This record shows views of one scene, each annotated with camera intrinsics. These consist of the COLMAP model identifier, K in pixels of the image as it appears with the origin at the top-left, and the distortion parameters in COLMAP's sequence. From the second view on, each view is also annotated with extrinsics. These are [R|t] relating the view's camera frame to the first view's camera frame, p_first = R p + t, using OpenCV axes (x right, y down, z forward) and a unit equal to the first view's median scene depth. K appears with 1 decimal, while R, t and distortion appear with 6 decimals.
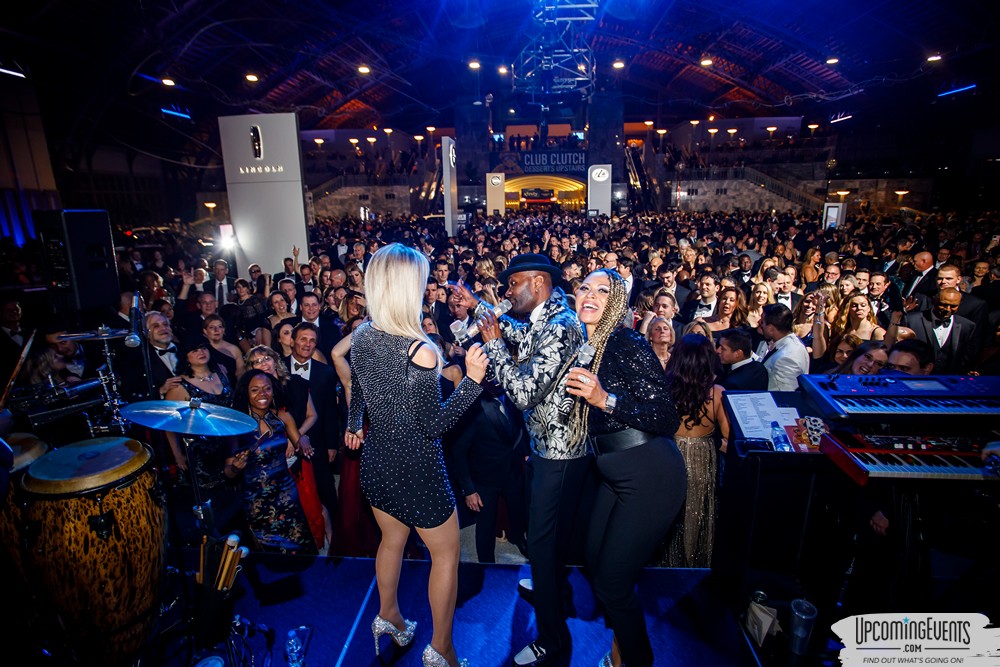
lens RADIAL K [[533.6, 0, 500.0], [0, 533.6, 333.5], [0, 0, 1]] dist [0.025471, 0.000249]
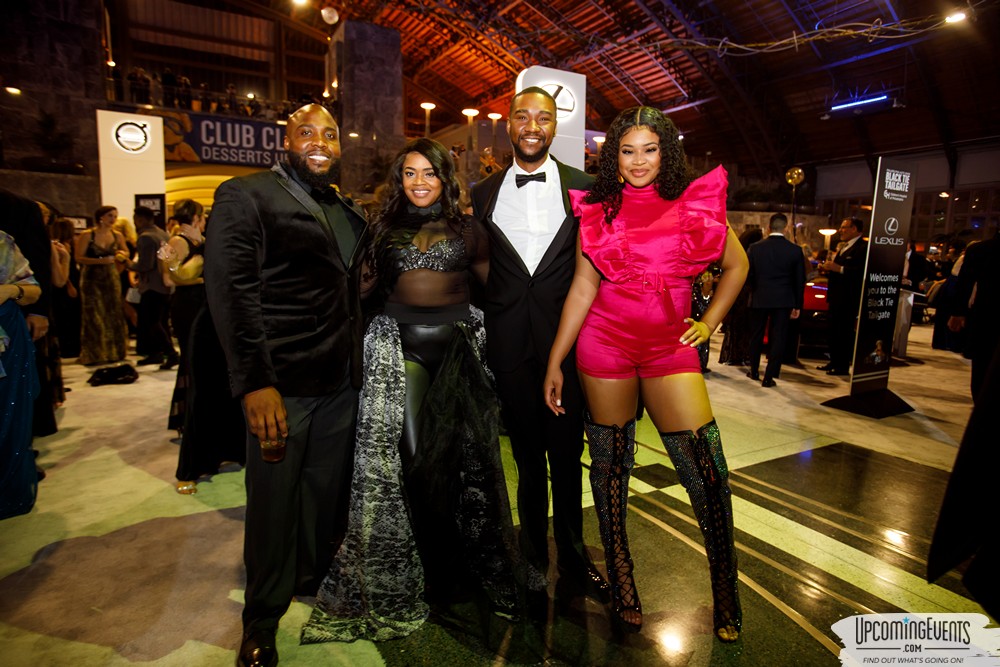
lens RADIAL K [[569.2, 0, 500.0], [0, 569.2, 333.5], [0, 0, 1]] dist [-0.003107, -0.000405]
pose [[0.839377, -0.048851, 0.541350, -0.011609], [0.102496, 0.992311, -0.069377, -0.097072], [-0.533798, 0.113720, 0.837930, 0.494384]]
